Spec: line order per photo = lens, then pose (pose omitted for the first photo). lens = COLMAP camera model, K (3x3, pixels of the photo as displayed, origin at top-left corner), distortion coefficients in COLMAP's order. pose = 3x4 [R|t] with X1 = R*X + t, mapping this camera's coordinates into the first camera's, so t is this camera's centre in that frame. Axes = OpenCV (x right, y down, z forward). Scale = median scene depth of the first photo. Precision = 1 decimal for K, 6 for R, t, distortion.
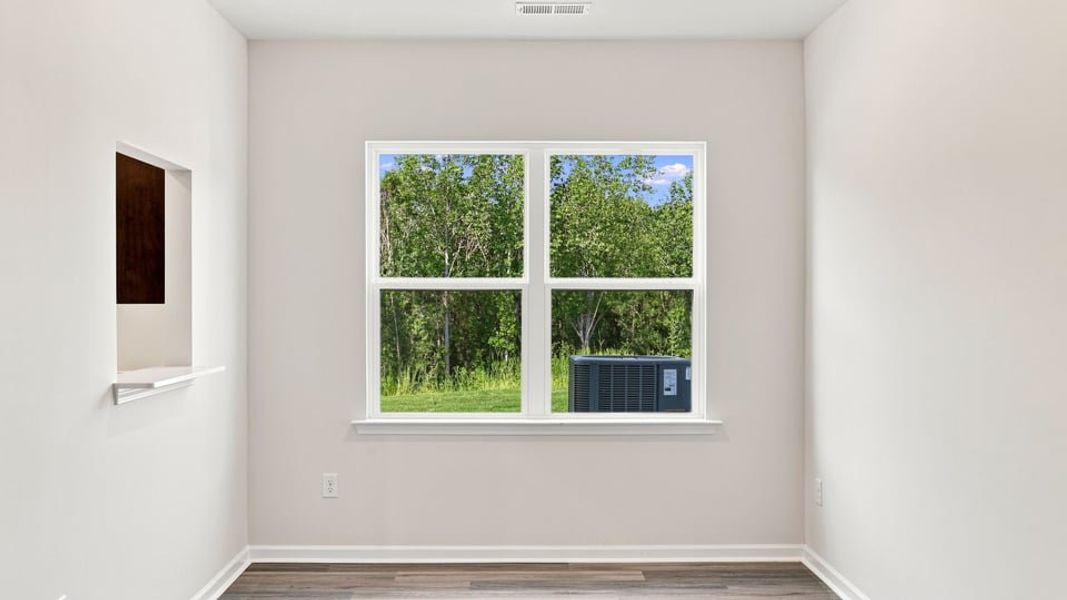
lens RADIAL K [[1053.7, 0, 519.6], [0, 1053.7, 296.1], [0, 0, 1]] dist [0.007405, 0.003944]
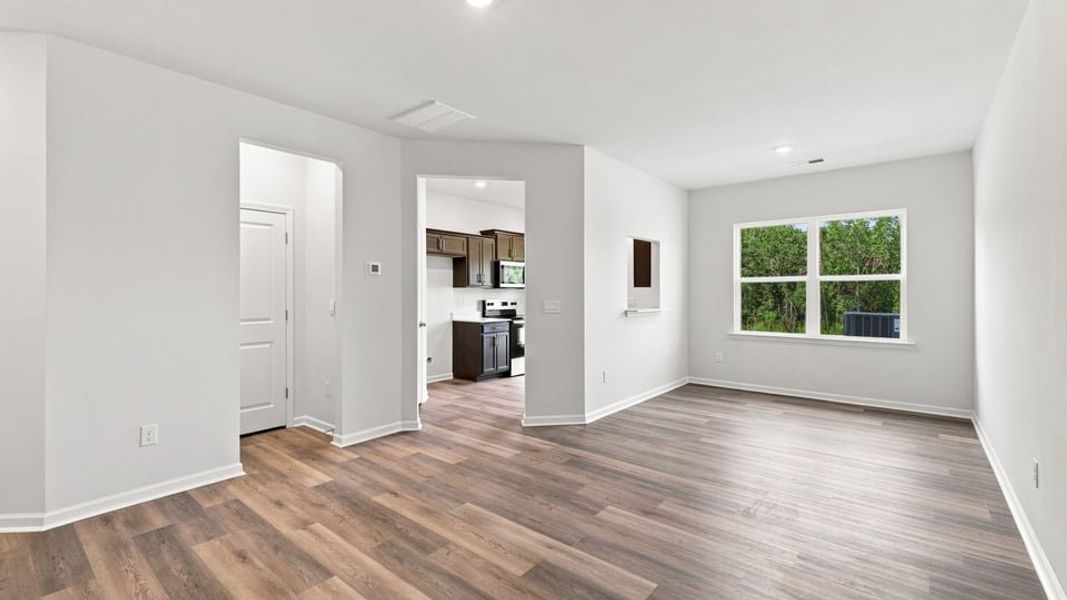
lens RADIAL K [[464.8, 0, 528.9], [0, 464.8, 293.8], [0, 0, 1]] dist [0.002309, 0.000109]
pose [[0.762123, 0.000719, -0.647432, 0.191742], [0.002160, 0.999991, 0.003653, 0.015484], [0.647429, -0.004182, 0.762114, -0.172277]]
